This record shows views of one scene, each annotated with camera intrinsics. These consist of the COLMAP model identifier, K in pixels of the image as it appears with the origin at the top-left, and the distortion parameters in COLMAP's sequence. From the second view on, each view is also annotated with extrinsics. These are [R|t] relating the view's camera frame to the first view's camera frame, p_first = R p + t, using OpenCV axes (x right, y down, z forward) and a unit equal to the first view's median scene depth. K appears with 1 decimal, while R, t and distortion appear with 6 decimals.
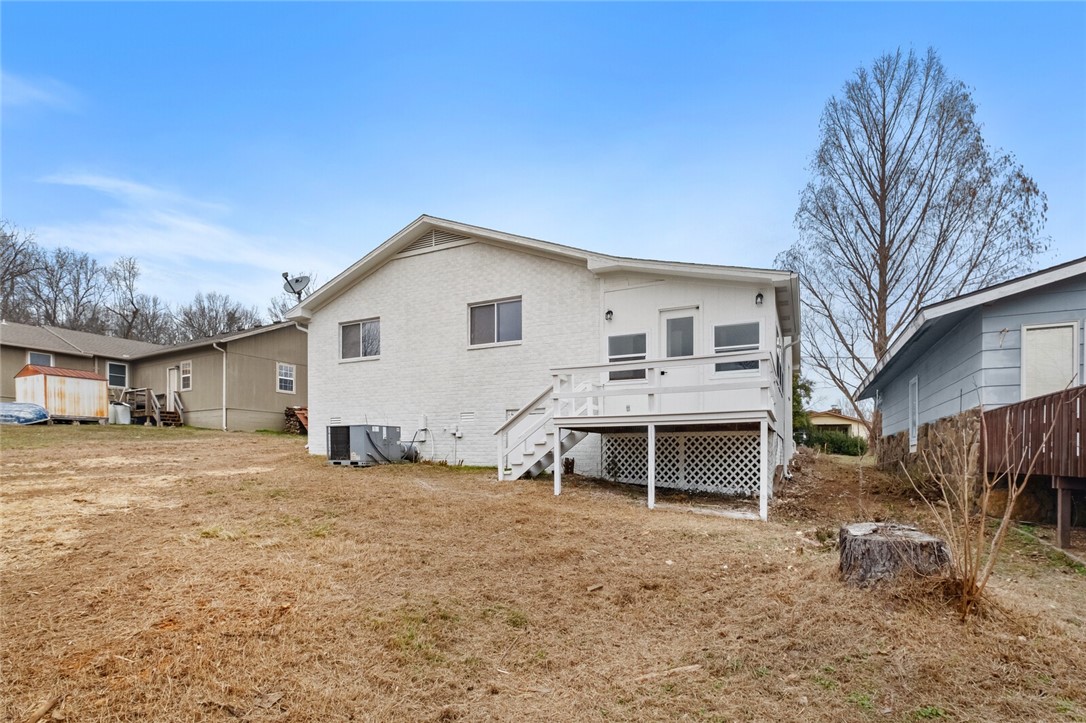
lens RADIAL K [[488.2, 0, 542.2], [0, 488.2, 349.6], [0, 0, 1]] dist [0.001252, -0.000621]
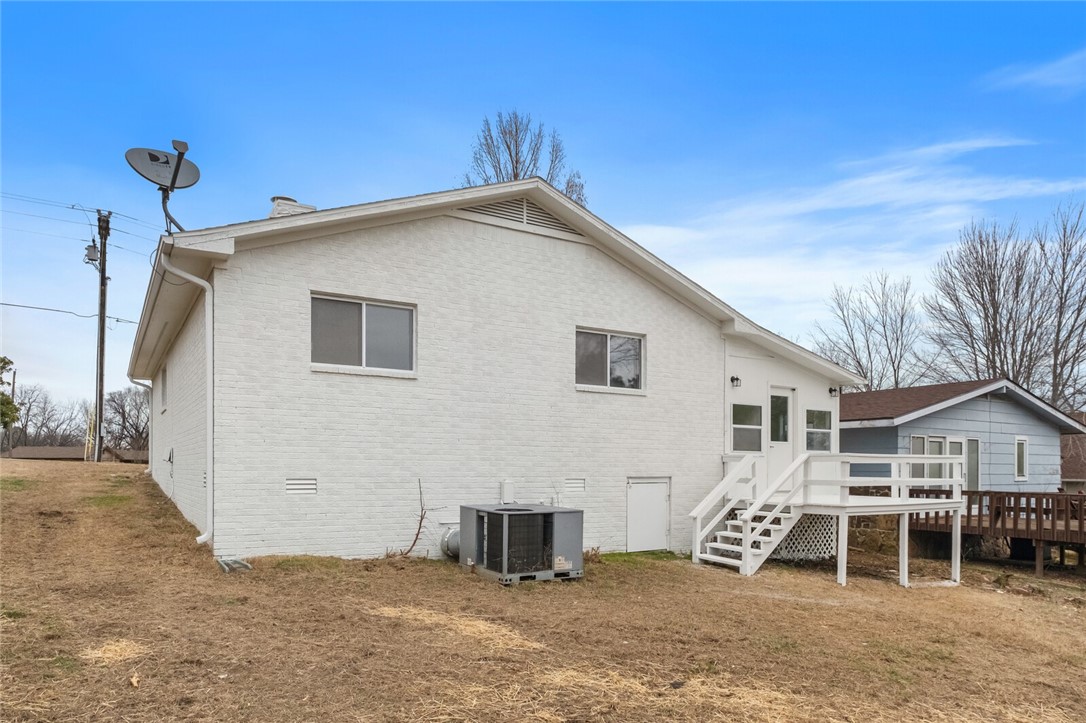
lens RADIAL K [[567.3, 0, 543.0], [0, 567.3, 361.5], [0, 0, 1]] dist [0.001836, 0.000154]
pose [[0.627297, 0.150442, 0.764111, -0.845073], [-0.164133, 0.984665, -0.059120, 0.016236], [-0.761287, -0.088330, 0.642370, 0.512802]]
